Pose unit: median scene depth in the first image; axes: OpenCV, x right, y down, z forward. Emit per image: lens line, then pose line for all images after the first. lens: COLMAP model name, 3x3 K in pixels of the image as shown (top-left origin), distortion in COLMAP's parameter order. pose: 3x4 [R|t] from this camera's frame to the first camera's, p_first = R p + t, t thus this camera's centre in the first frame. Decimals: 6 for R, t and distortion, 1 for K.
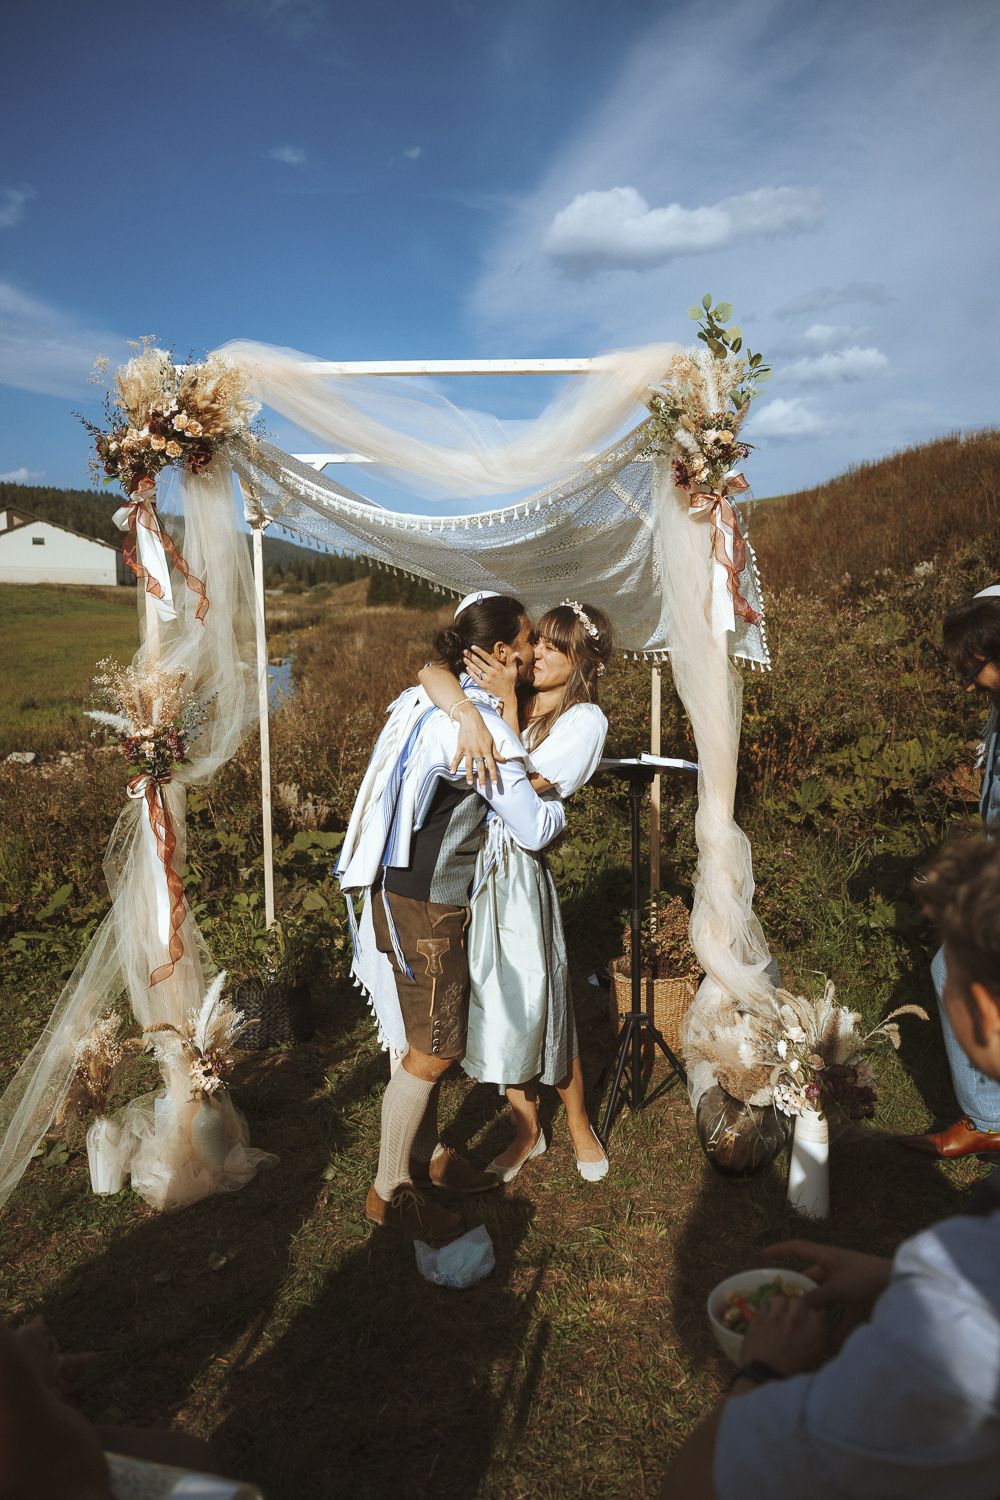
lens RADIAL K [[1009.7, 0, 502.7], [0, 1009.7, 754.4], [0, 0, 1]] dist [0.012696, -0.006340]
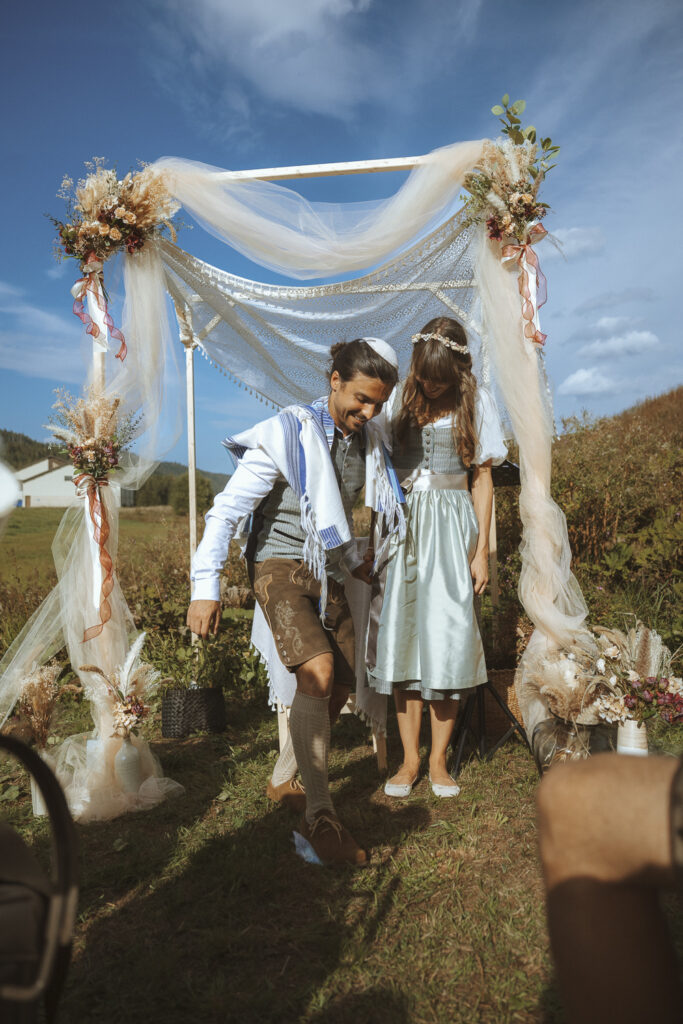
lens RADIAL K [[728.2, 0, 339.5], [0, 728.2, 515.0], [0, 0, 1]] dist [0.004615, 0.001792]
pose [[0.997340, -0.023835, -0.068886, 0.032703], [0.013285, 0.988637, -0.149735, 0.215042], [0.071672, 0.148421, 0.986324, 0.108806]]
